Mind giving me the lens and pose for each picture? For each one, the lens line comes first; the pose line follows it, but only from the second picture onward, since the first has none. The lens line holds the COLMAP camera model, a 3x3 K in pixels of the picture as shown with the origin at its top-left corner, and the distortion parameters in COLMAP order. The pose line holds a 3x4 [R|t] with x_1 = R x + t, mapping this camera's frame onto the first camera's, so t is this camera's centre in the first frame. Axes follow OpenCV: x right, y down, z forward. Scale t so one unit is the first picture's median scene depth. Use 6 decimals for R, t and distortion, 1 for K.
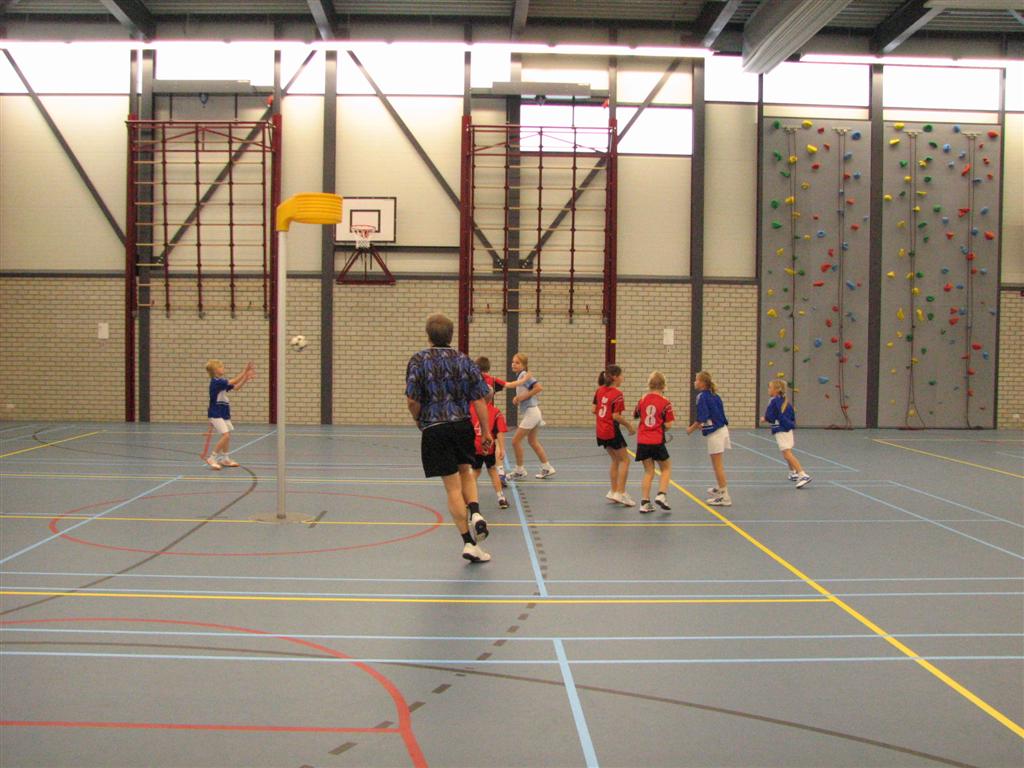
lens RADIAL K [[1117.6, 0, 512.0], [0, 1117.6, 384.0], [0, 0, 1]] dist [-0.038519, -0.019301]
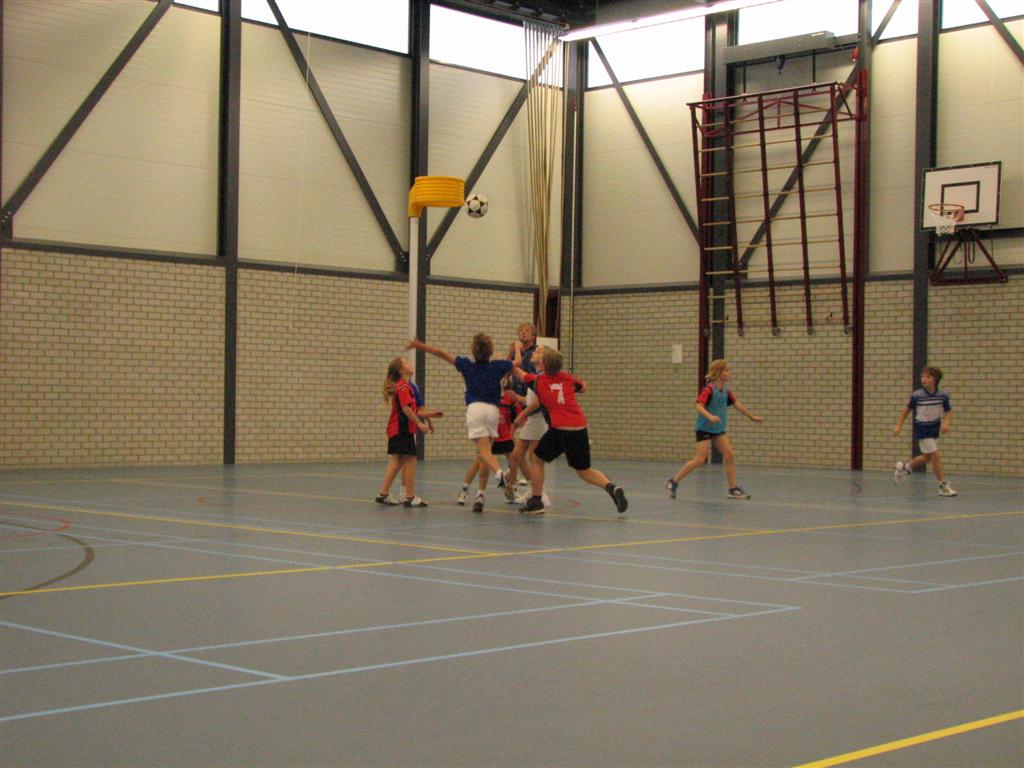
lens RADIAL K [[1638.1, 0, 512.0], [0, 1638.1, 384.0], [0, 0, 1]] dist [0.068245, 0.104521]
pose [[0.739089, -0.008046, -0.673559, 0.378935], [-0.009931, 0.999690, -0.022839, 0.004759], [0.673534, 0.023569, 0.738780, -0.005729]]
